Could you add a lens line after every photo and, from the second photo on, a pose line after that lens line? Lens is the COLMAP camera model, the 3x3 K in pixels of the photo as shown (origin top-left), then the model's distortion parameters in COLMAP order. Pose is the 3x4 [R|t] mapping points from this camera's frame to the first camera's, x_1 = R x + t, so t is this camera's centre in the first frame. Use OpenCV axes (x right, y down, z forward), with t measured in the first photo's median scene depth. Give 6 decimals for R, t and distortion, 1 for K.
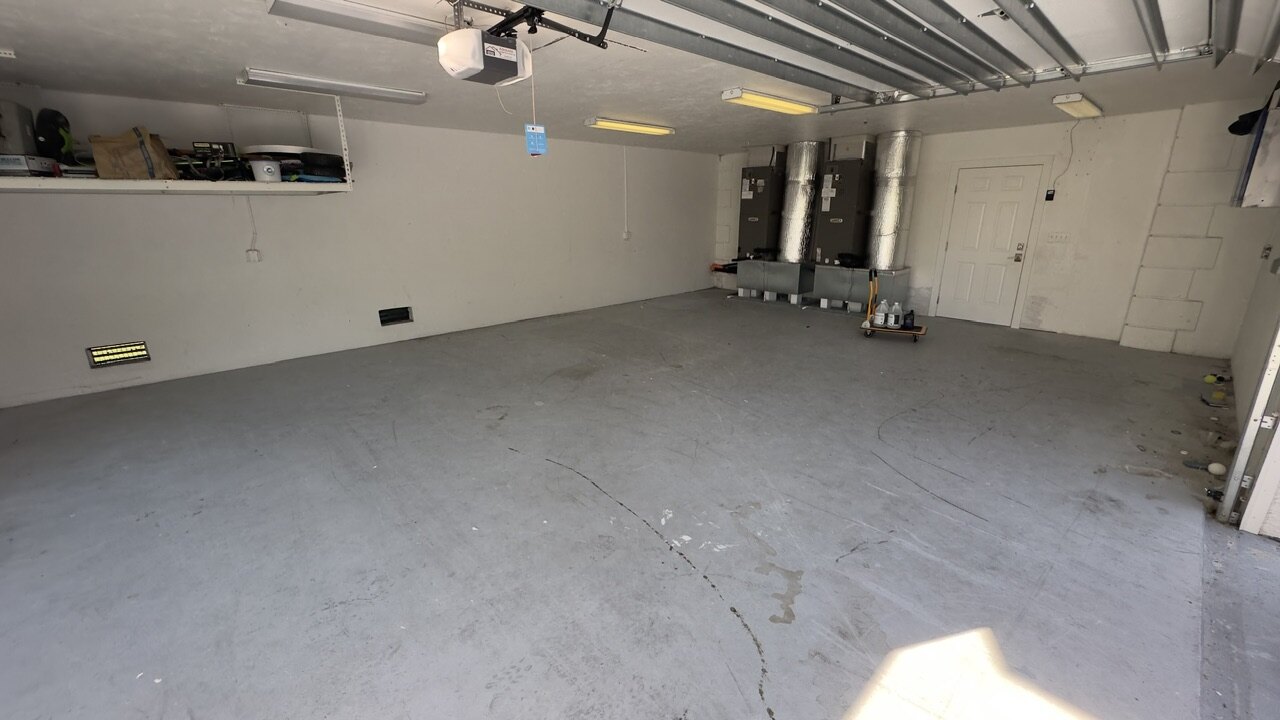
lens RADIAL K [[508.1, 0, 640.0], [0, 508.1, 360.0], [0, 0, 1]] dist [-0.002283, -0.000275]
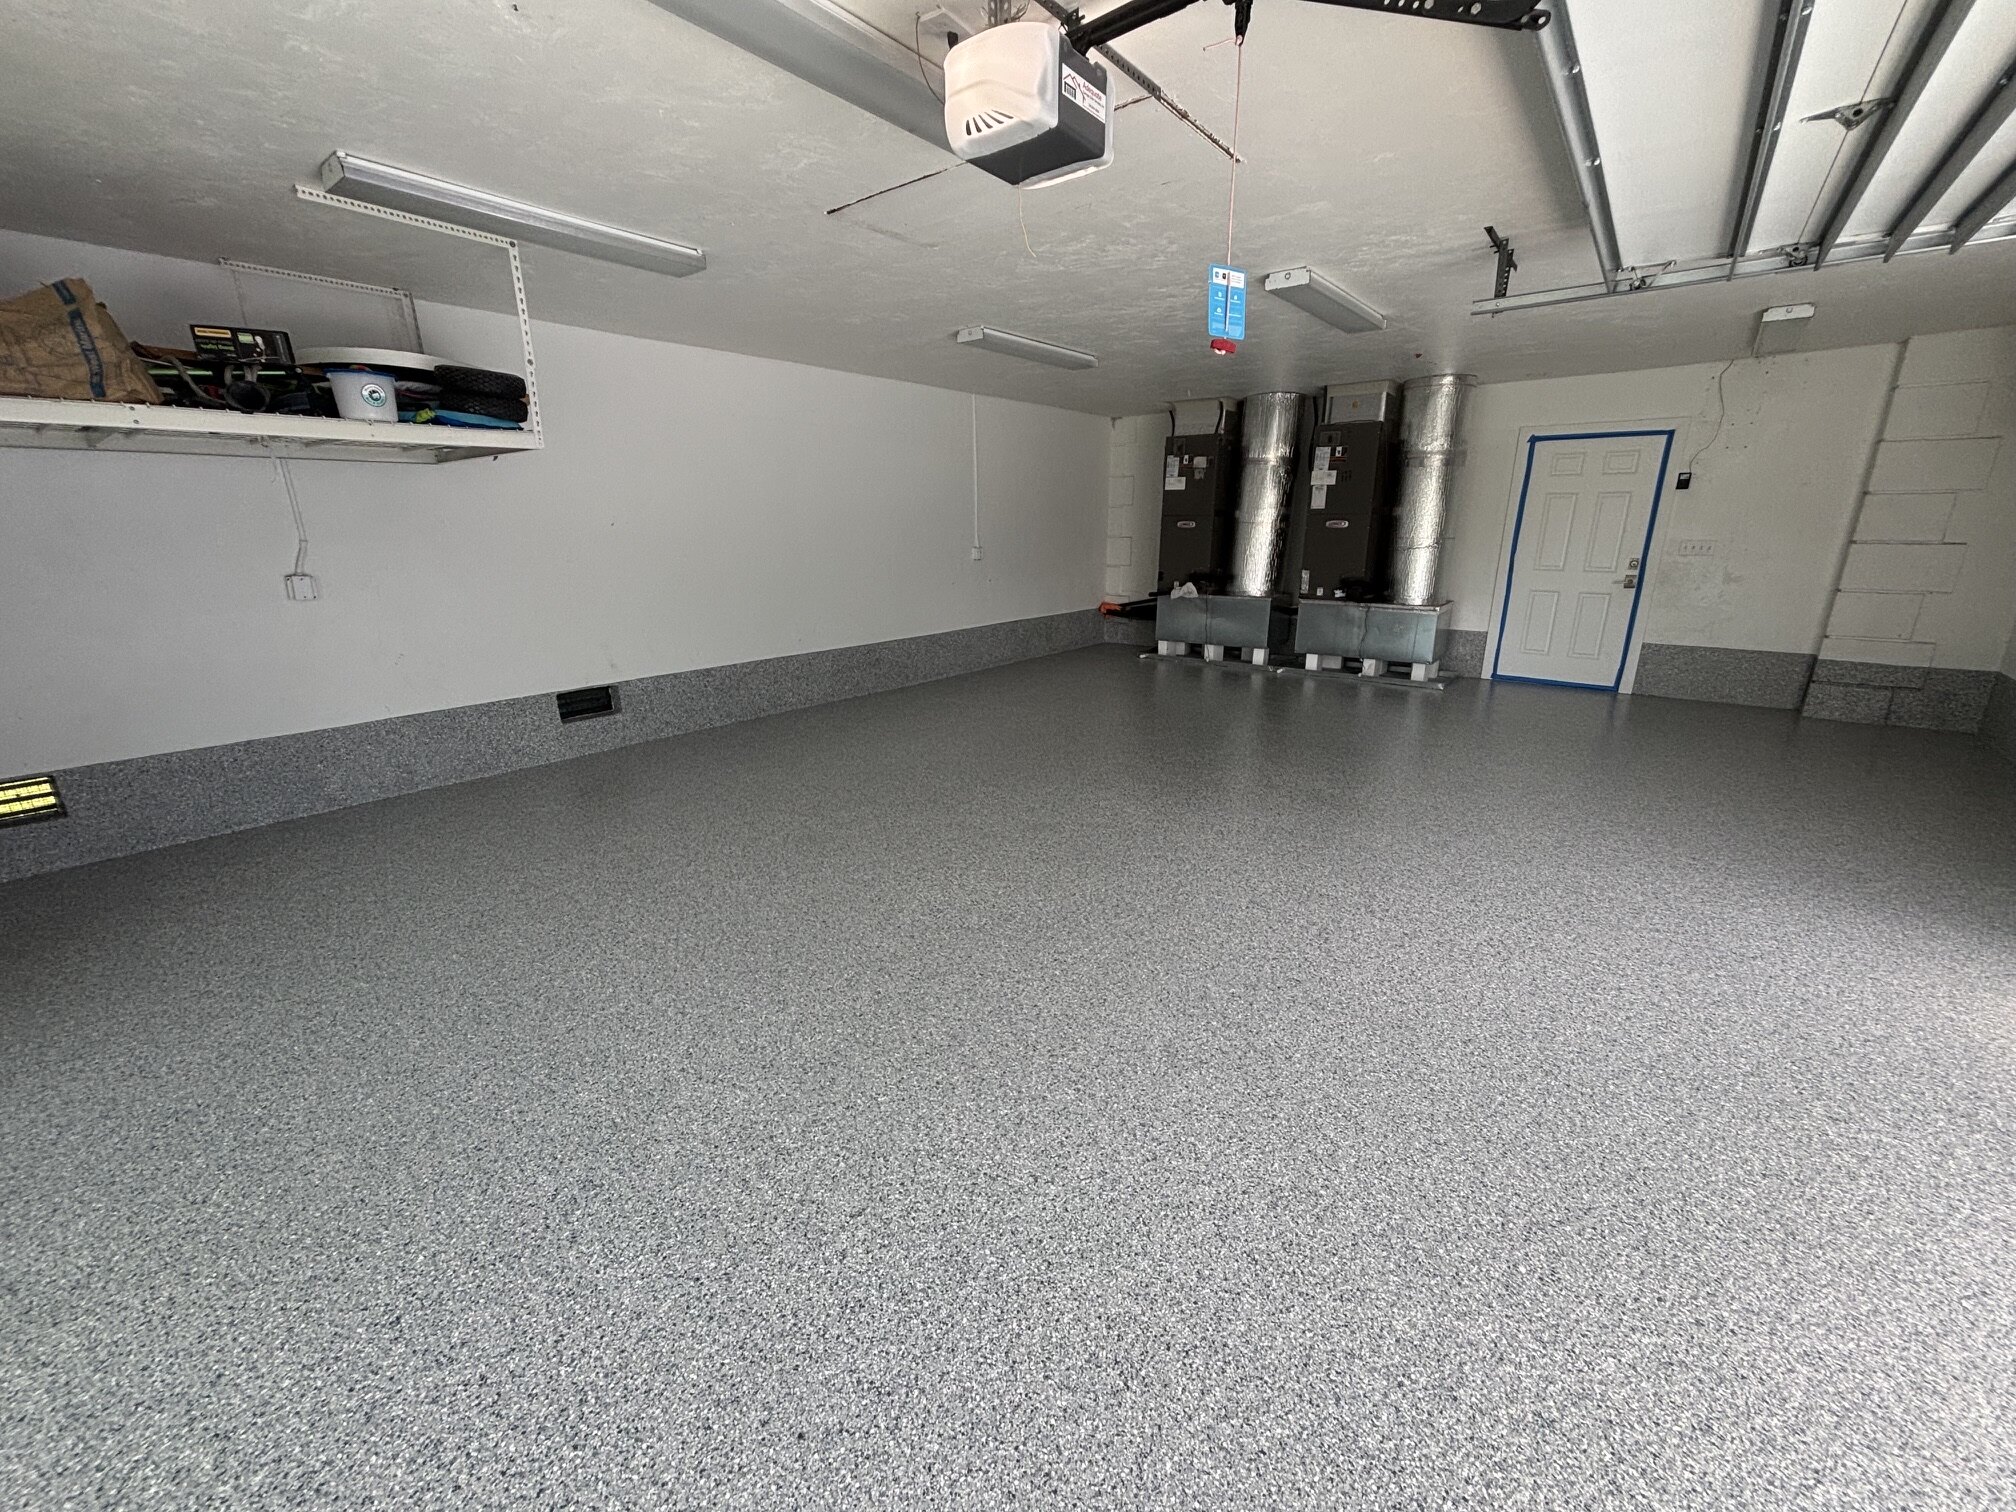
lens RADIAL K [[813.5, 0, 998.4], [0, 813.5, 756.5], [0, 0, 1]] dist [0.001320, 0.000388]
pose [[0.989887, -0.038525, 0.136530, -0.156504], [0.039732, 0.999192, -0.006126, -0.010419], [-0.136184, 0.011489, 0.990617, 0.106370]]
